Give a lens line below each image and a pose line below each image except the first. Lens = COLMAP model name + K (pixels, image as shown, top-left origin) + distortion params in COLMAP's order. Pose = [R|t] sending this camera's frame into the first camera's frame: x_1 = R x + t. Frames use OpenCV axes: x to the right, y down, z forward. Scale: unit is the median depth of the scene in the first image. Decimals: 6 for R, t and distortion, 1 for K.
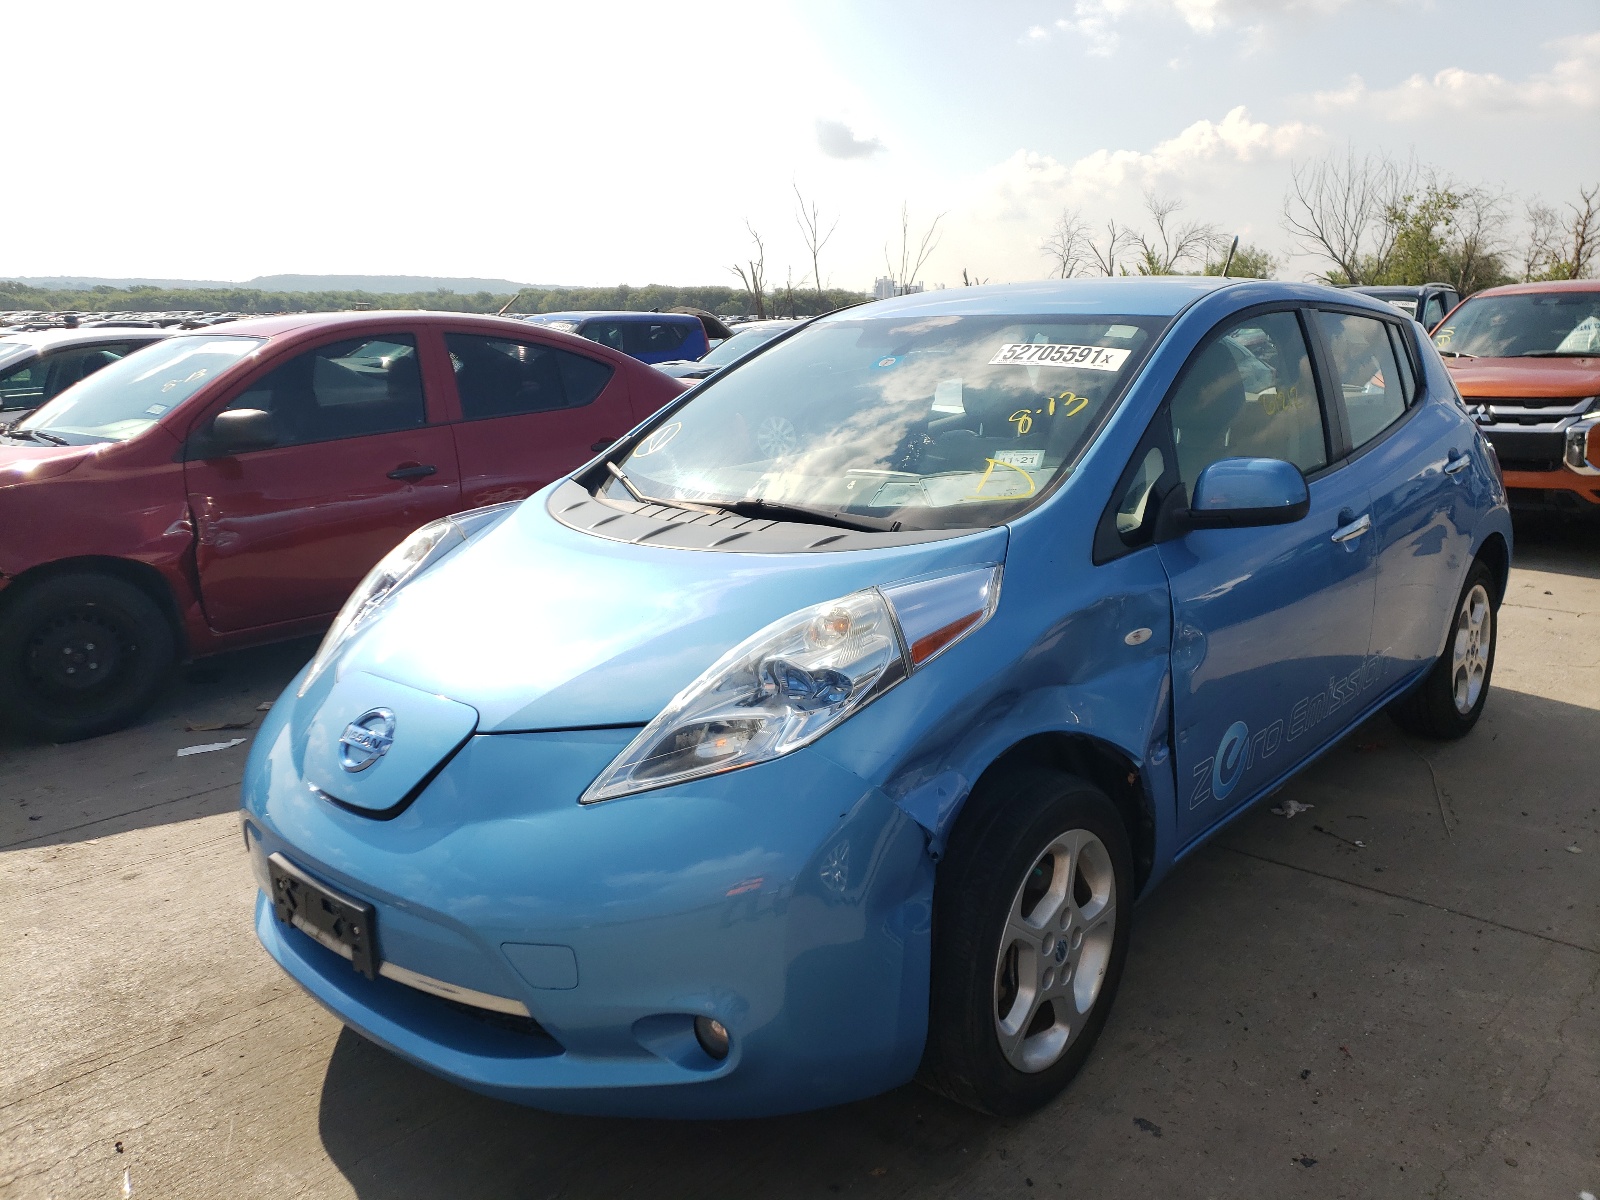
lens RADIAL K [[1190.0, 0, 800.5], [0, 1190.0, 631.9], [0, 0, 1]] dist [0.065581, -0.061184]
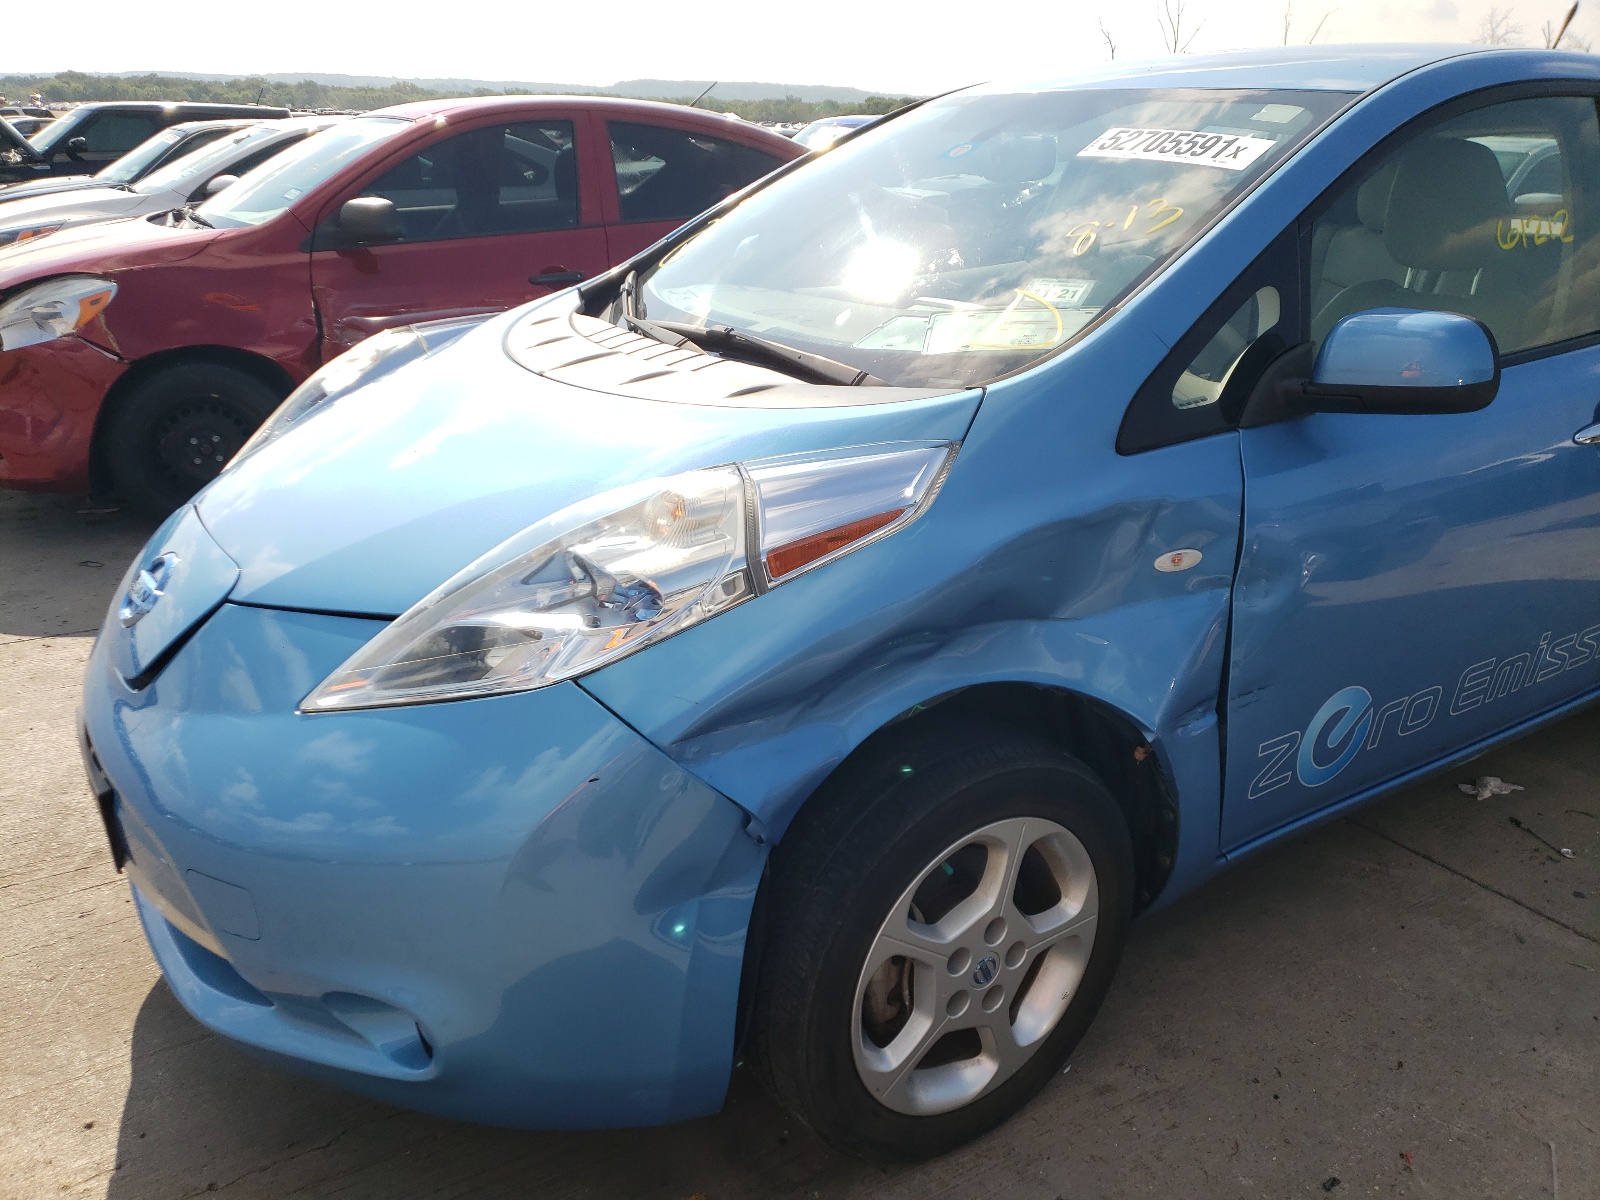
lens RADIAL K [[1190.0, 0, 800.5], [0, 1190.0, 631.9], [0, 0, 1]] dist [0.065581, -0.061184]
pose [[0.965207, 0.121843, -0.231367, 0.232385], [-0.088519, 0.984815, 0.149346, -0.039865], [0.246050, -0.123670, 0.961335, 0.257212]]
